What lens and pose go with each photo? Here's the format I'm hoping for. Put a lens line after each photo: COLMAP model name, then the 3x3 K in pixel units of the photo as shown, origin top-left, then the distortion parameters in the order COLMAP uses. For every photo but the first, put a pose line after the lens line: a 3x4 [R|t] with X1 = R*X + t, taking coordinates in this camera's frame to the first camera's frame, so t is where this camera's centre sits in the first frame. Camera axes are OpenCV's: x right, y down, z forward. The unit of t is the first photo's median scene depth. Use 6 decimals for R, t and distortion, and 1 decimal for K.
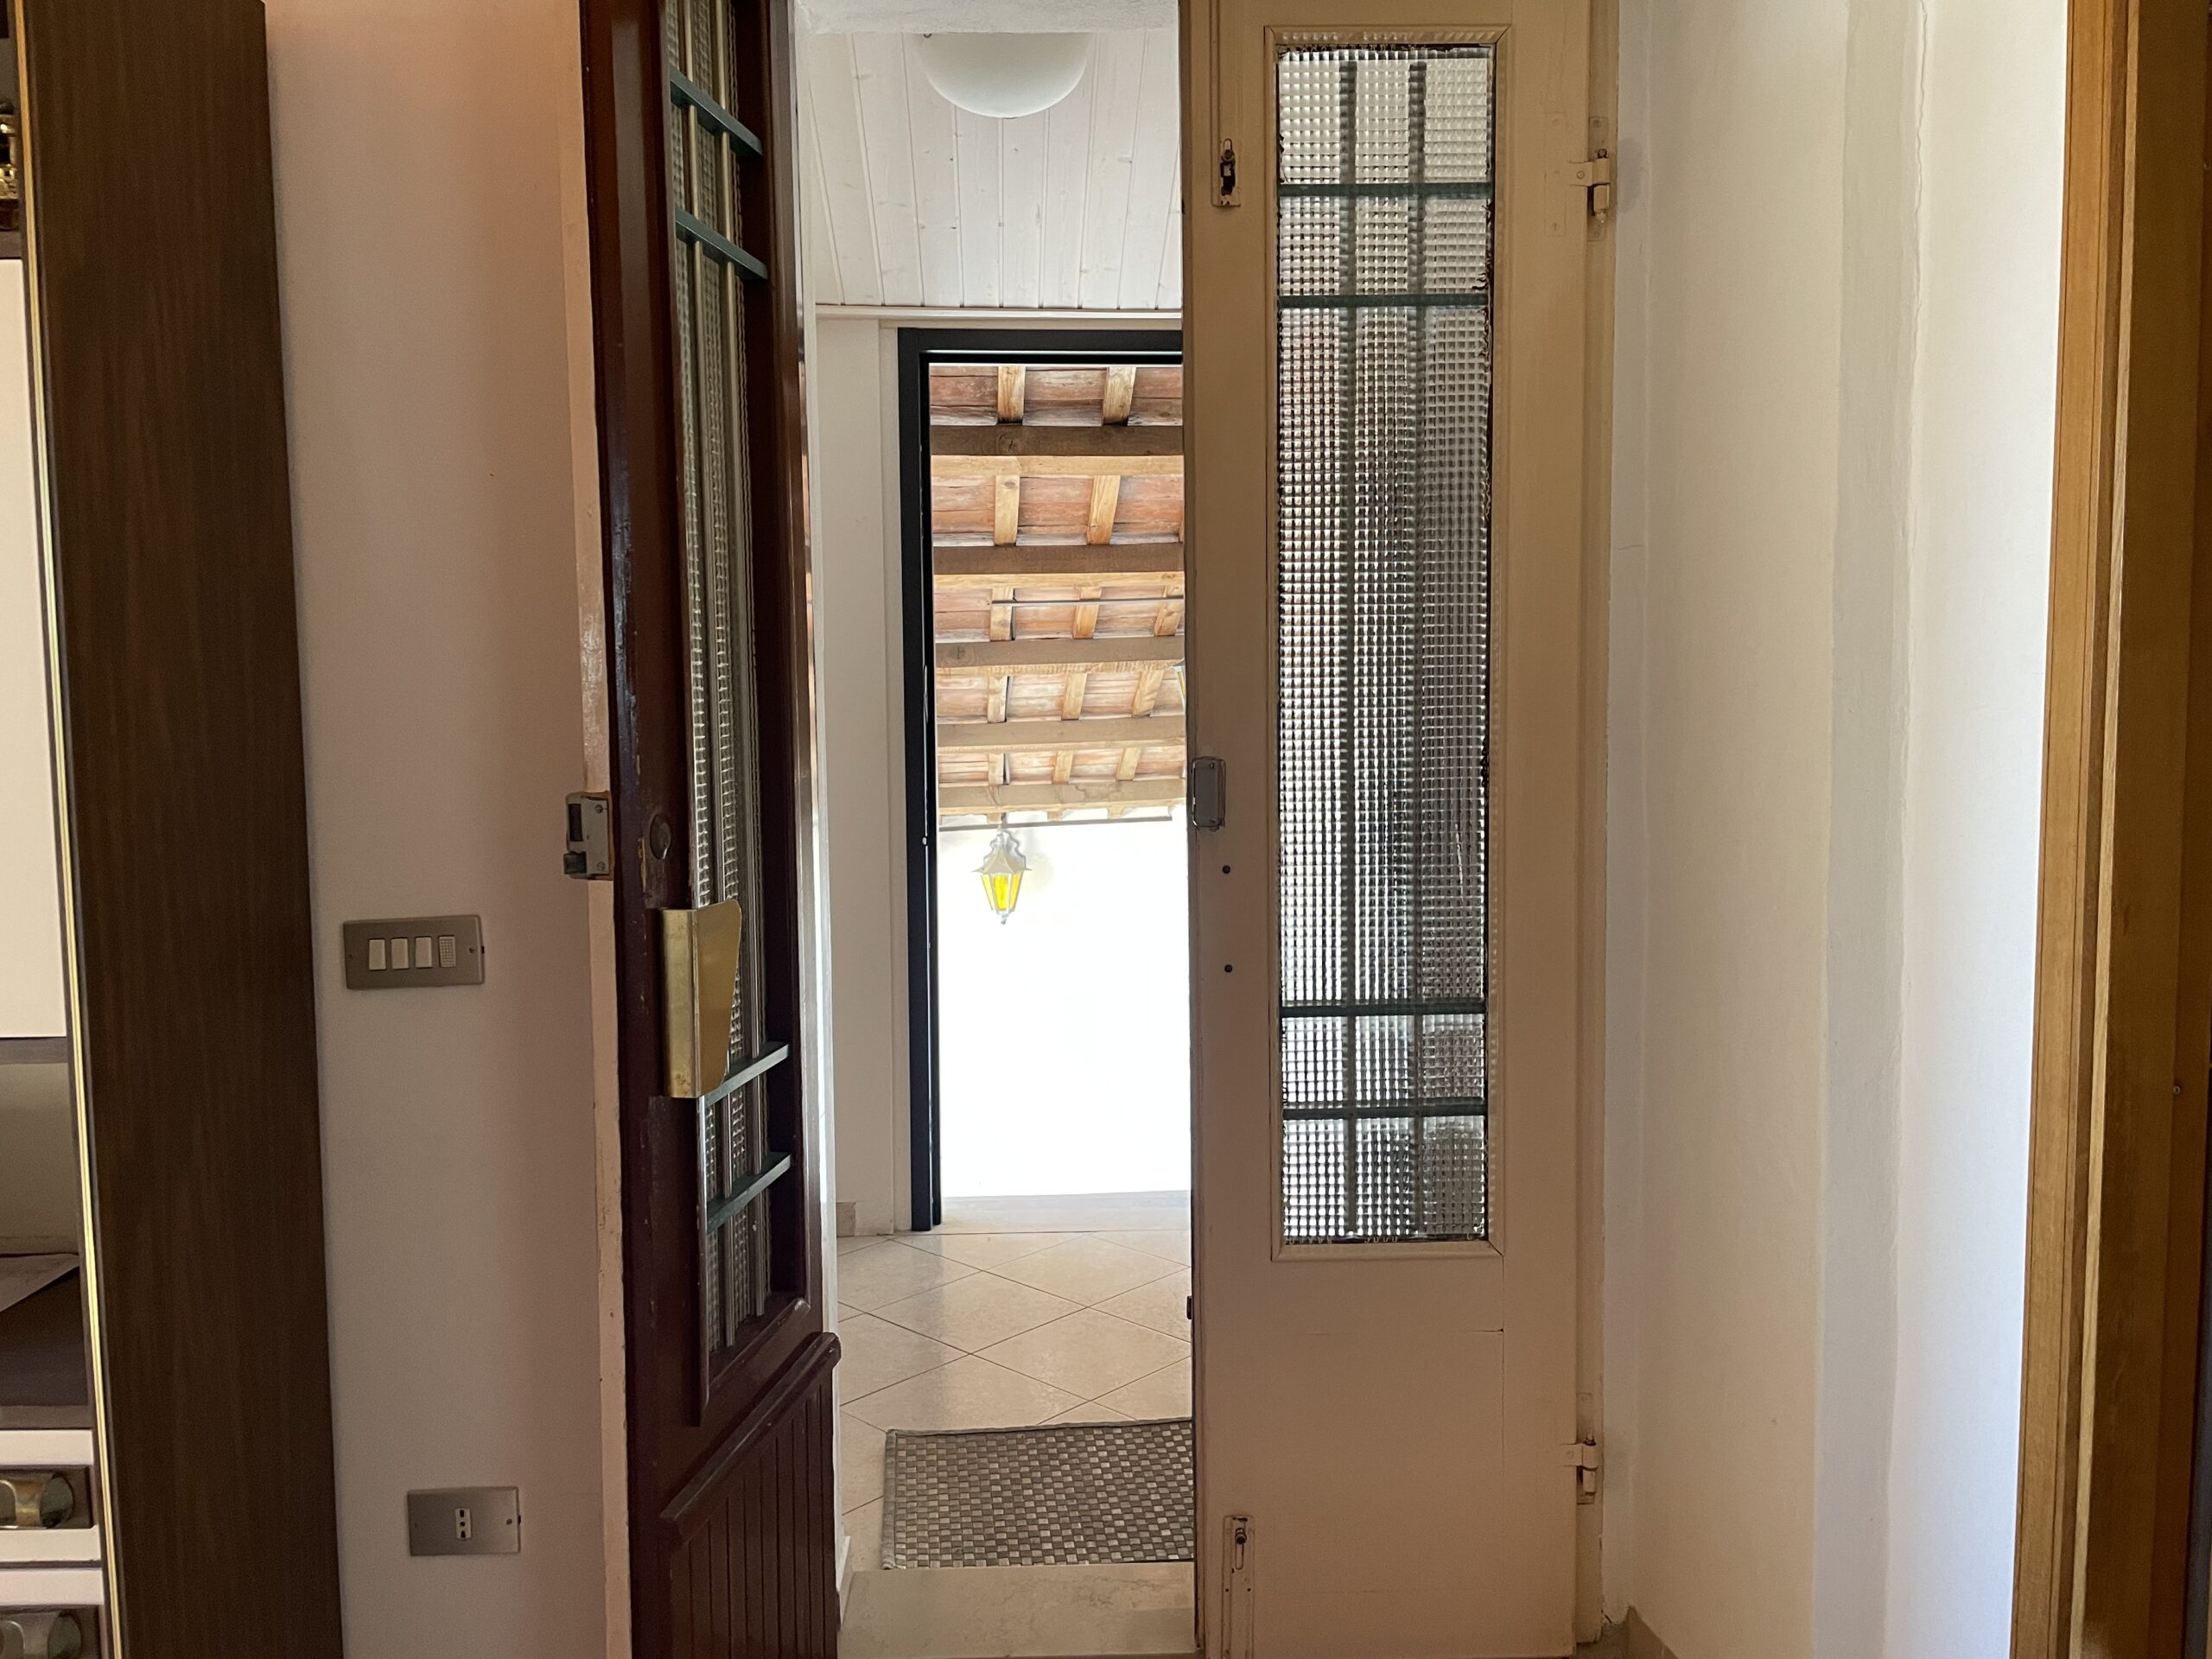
lens RADIAL K [[1647.3, 0, 1105.6], [0, 1647.3, 815.8], [0, 0, 1]] dist [0.098006, -0.124214]
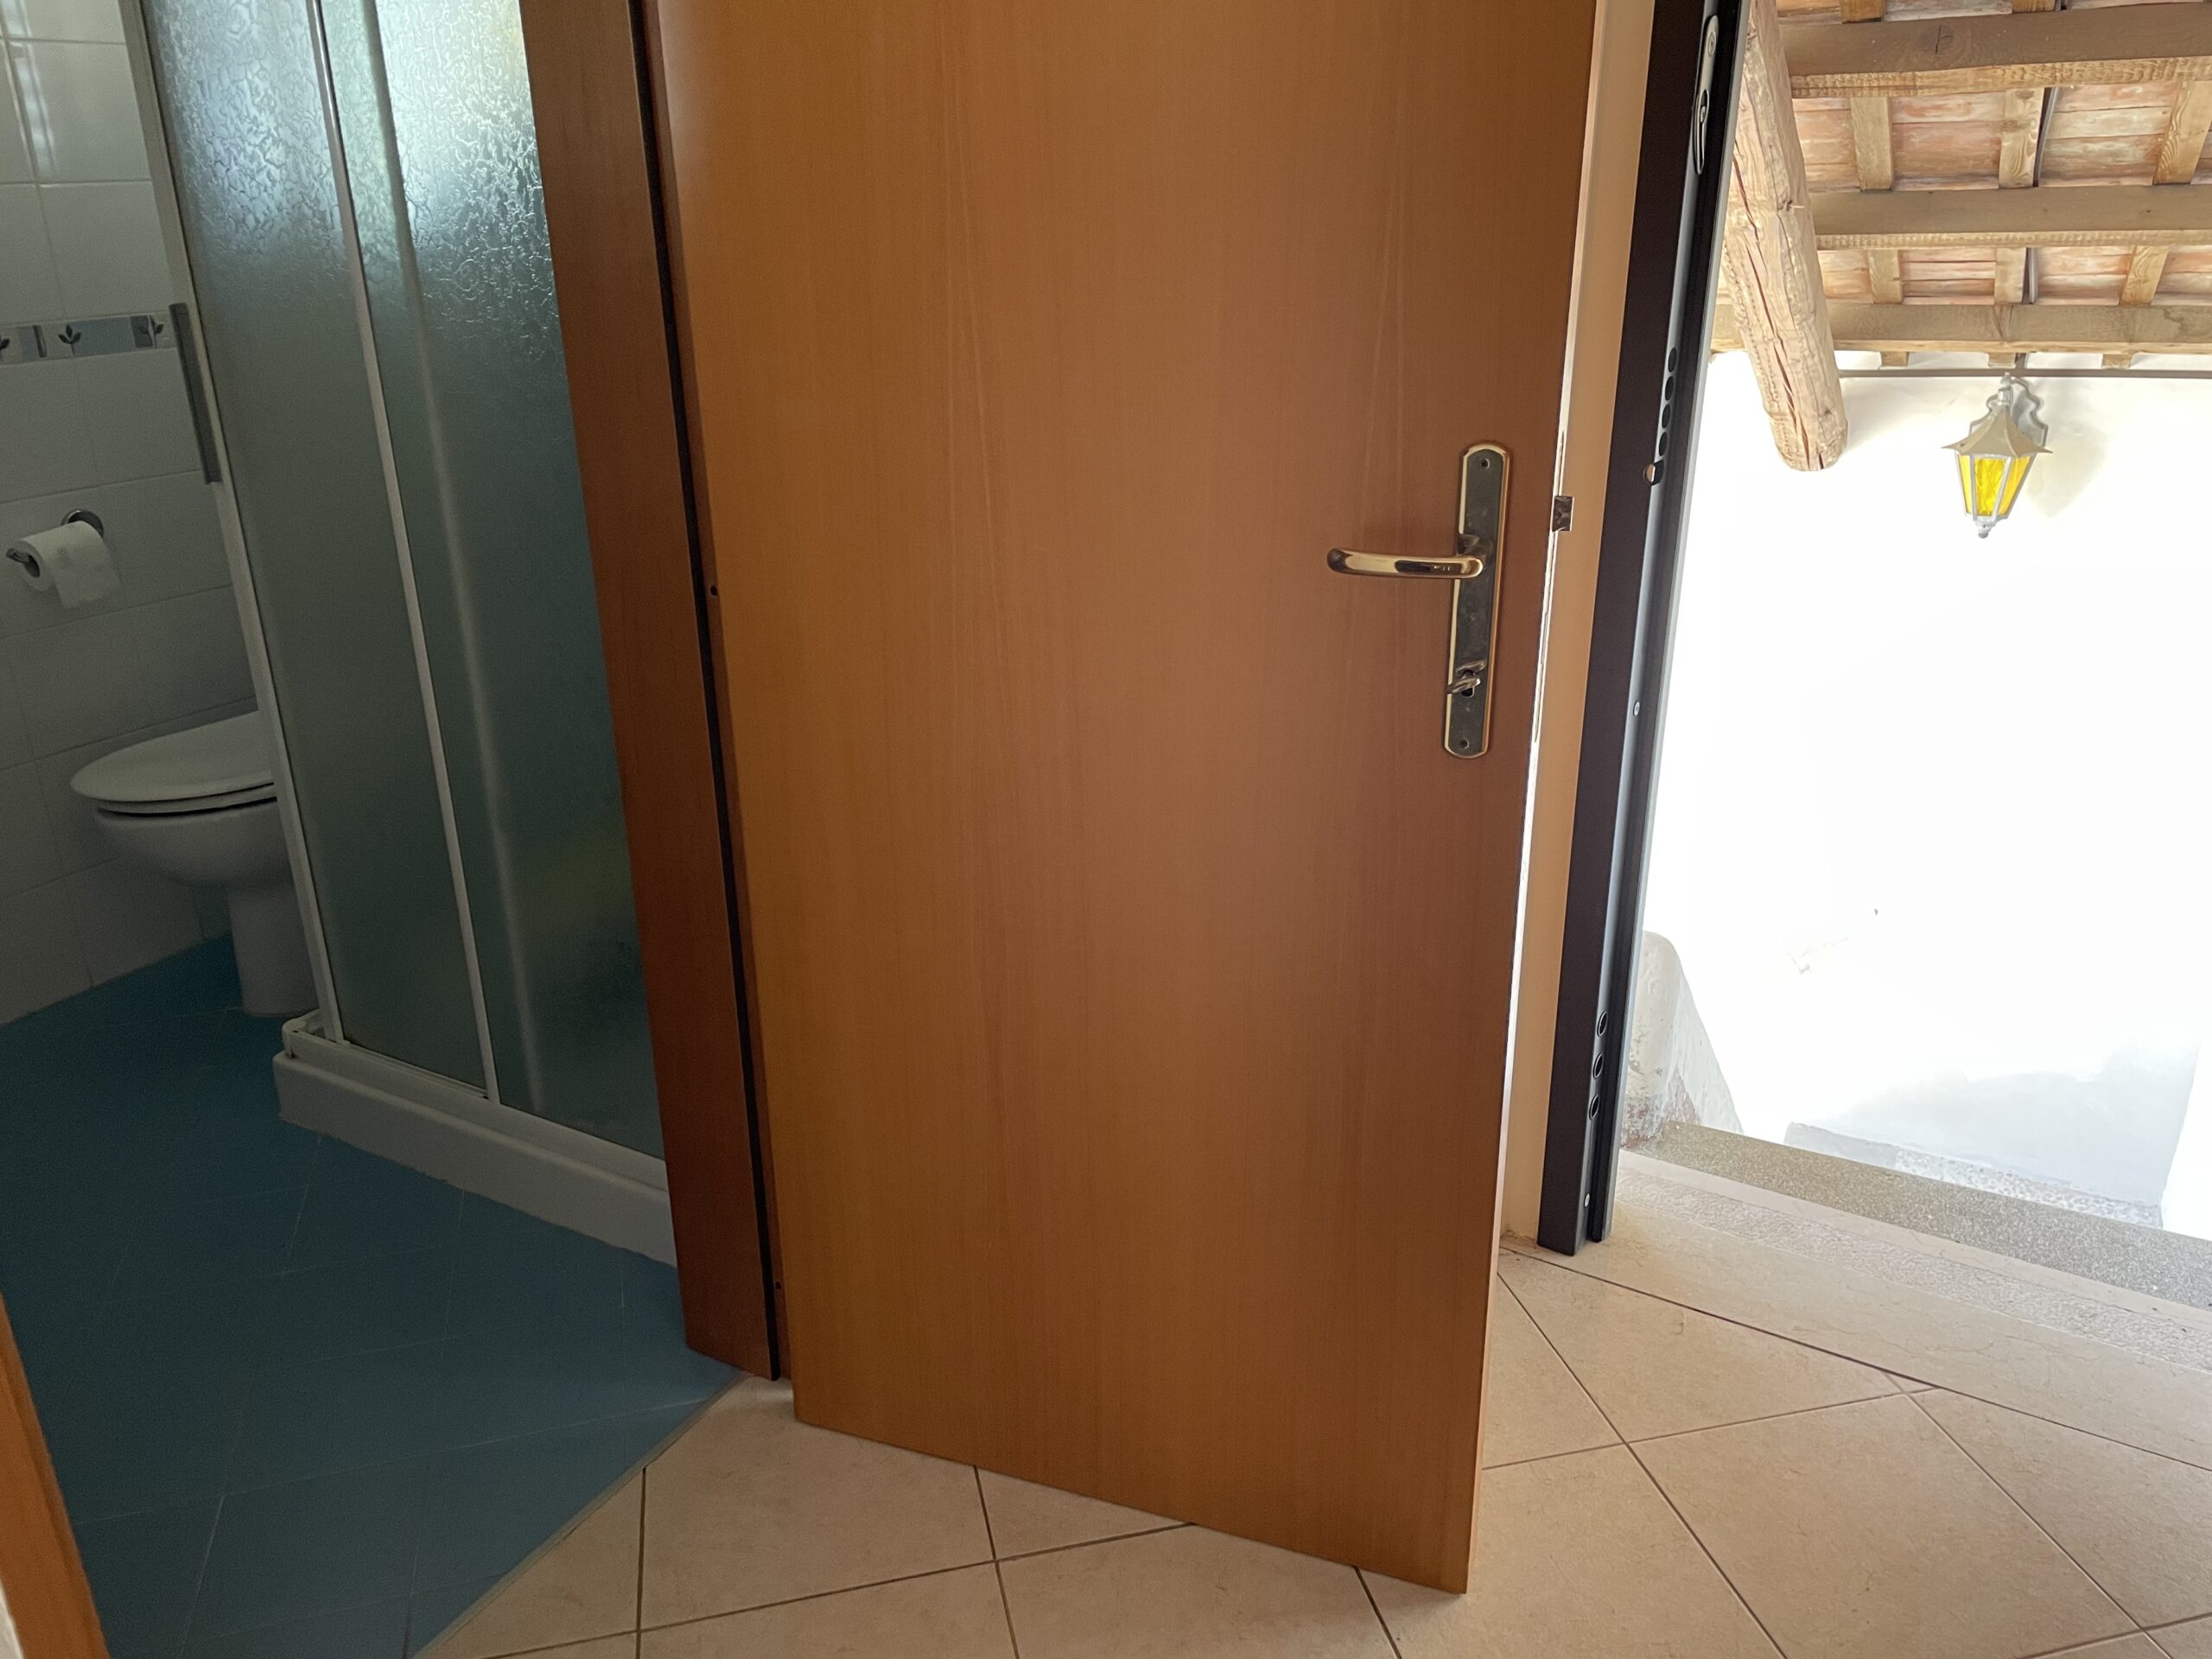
lens RADIAL K [[1647.3, 0, 1105.6], [0, 1647.3, 815.8], [0, 0, 1]] dist [0.098006, -0.124214]
pose [[0.837086, 0.190947, -0.512666, 0.005762], [-0.033570, 0.953272, 0.300242, -0.014045], [0.546041, -0.234118, 0.804381, 0.312876]]
